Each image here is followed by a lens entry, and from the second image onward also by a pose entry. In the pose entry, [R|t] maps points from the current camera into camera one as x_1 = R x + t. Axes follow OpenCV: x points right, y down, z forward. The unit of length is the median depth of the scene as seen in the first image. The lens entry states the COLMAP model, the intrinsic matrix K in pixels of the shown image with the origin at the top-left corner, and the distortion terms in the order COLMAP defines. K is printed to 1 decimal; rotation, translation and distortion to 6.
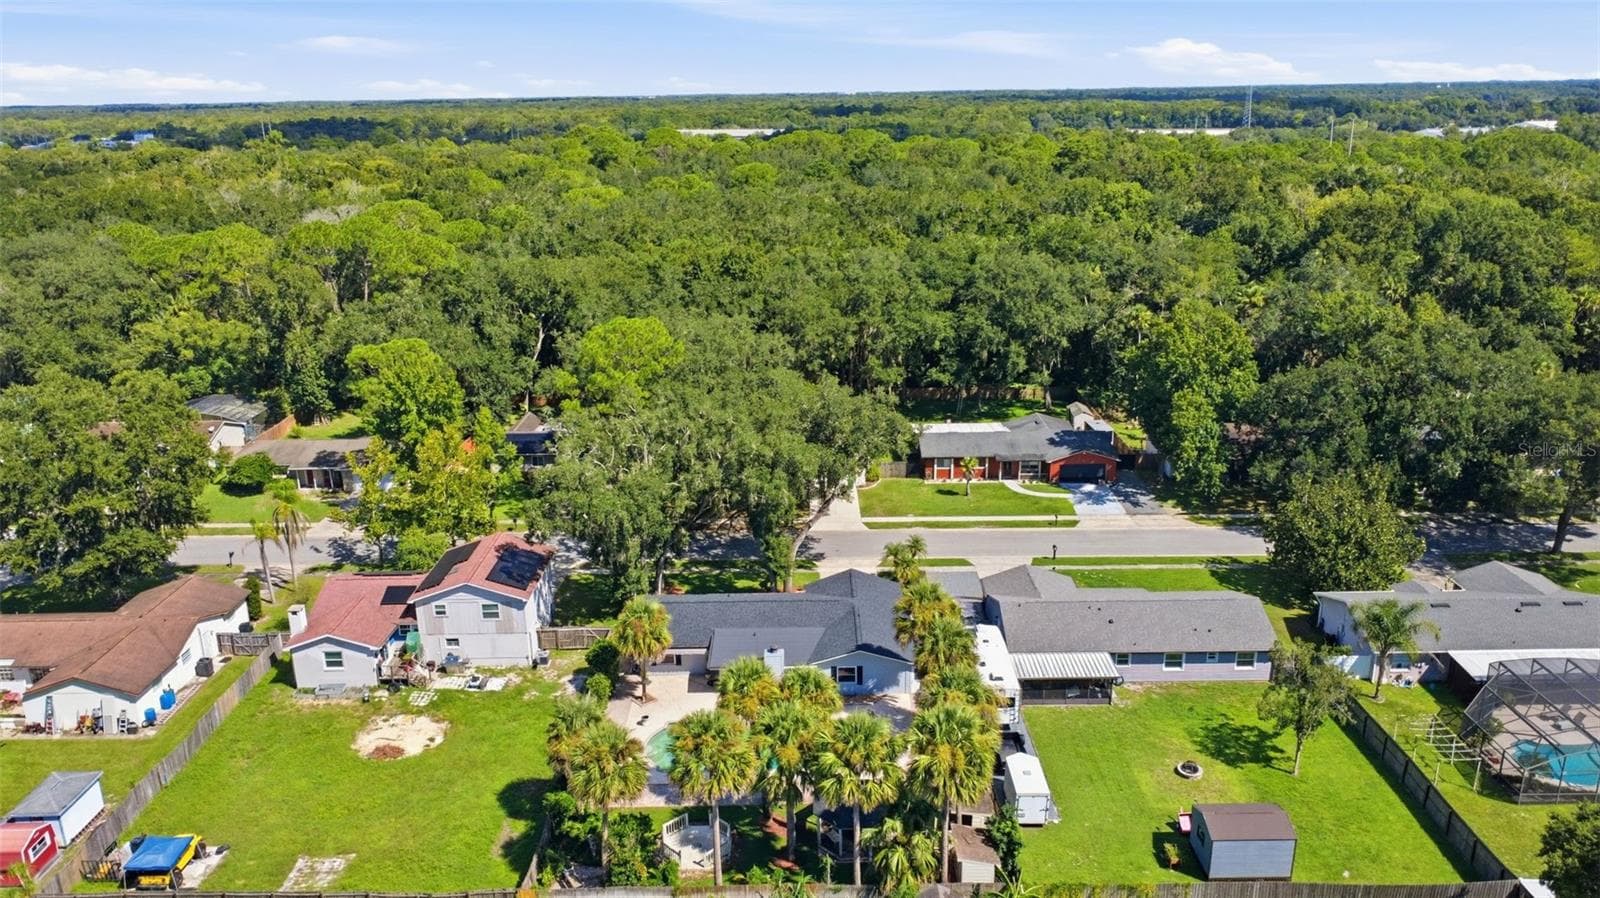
lens RADIAL K [[1160.5, 0, 800.0], [0, 1160.5, 449.0], [0, 0, 1]] dist [-0.002662, 0.002434]
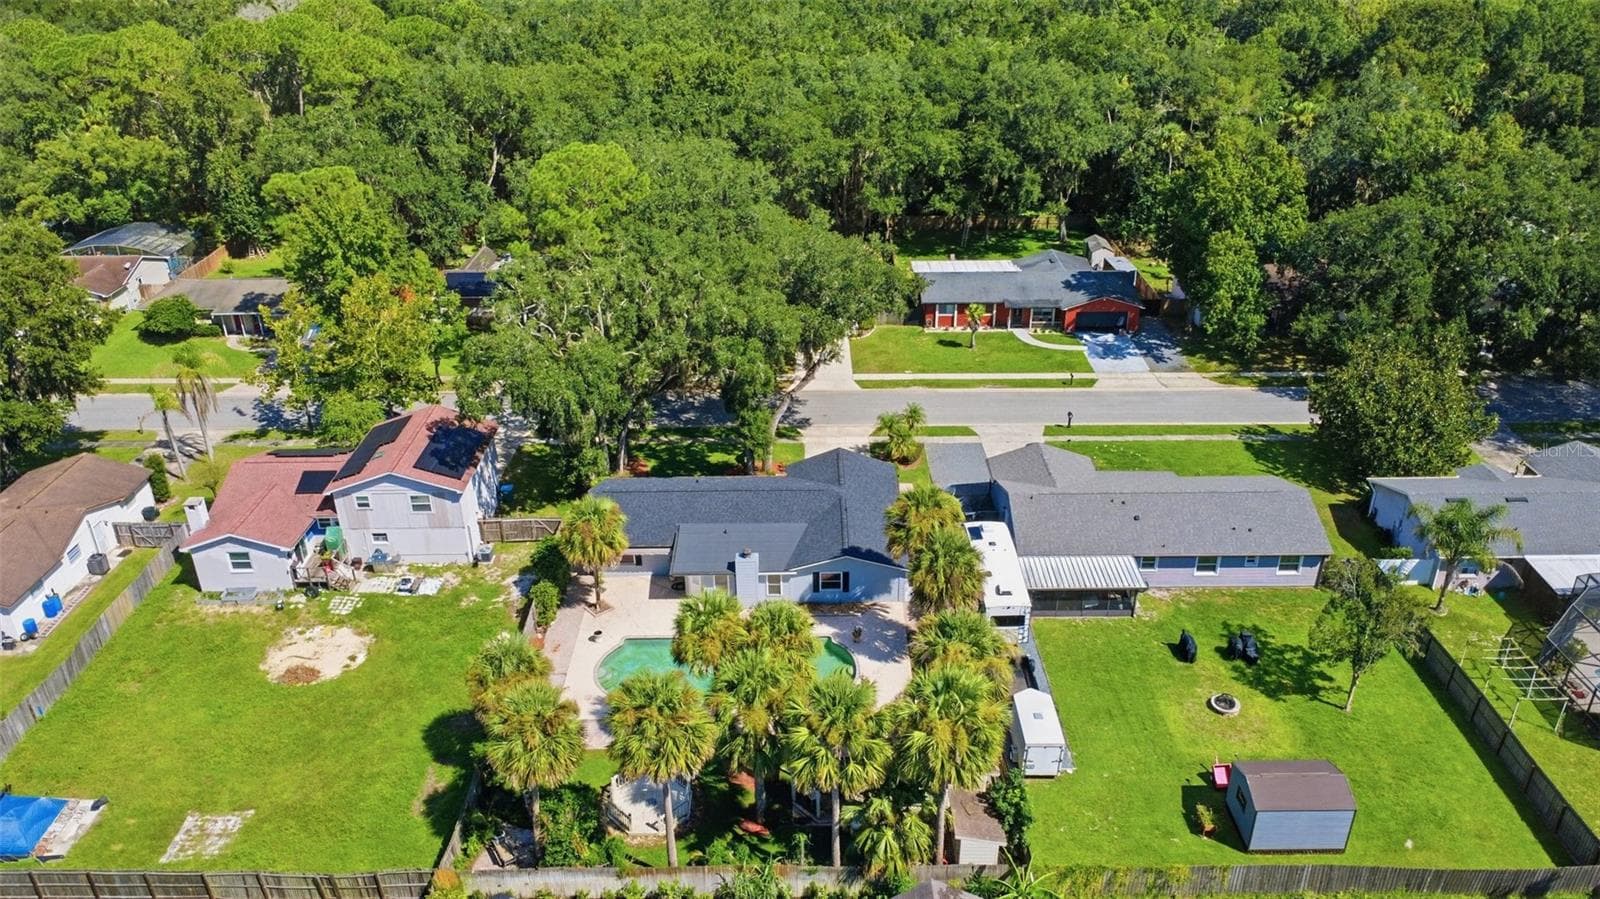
lens RADIAL K [[1160.5, 0, 800.0], [0, 1160.5, 449.5], [0, 0, 1]] dist [-0.002662, 0.002434]
pose [[0.999994, 0.002591, 0.002251, 0.012117], [-0.002931, 0.985925, 0.167160, -0.038490], [-0.001786, -0.167165, 0.985927, 0.128737]]
